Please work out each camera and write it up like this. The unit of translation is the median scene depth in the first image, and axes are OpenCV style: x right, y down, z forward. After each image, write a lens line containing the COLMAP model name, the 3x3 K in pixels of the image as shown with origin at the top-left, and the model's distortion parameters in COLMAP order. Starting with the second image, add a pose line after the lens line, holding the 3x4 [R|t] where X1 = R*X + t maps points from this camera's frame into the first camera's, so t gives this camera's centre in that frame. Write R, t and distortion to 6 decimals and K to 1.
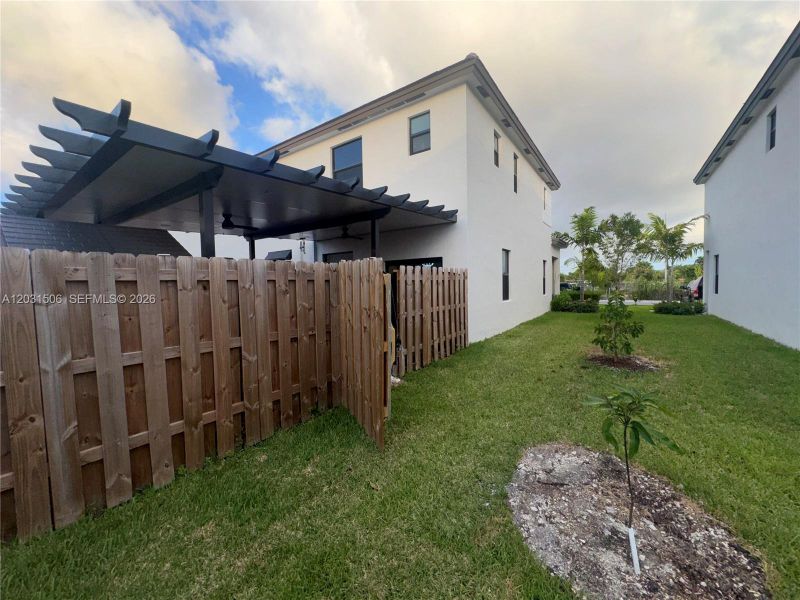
lens RADIAL K [[319.7, 0, 400.0], [0, 319.7, 300.0], [0, 0, 1]] dist [-0.002672, 0.000001]
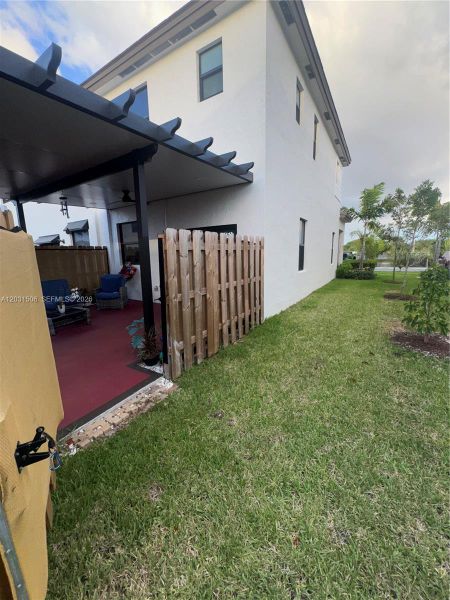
lens RADIAL K [[239.7, 0, 225.0], [0, 239.7, 300.0], [0, 0, 1]] dist [-0.002672, 0.000001]
pose [[0.998824, -0.010805, 0.047257, 0.071075], [0.004161, 0.990356, 0.138482, -0.017983], [-0.048297, -0.138123, 0.989237, 0.331212]]
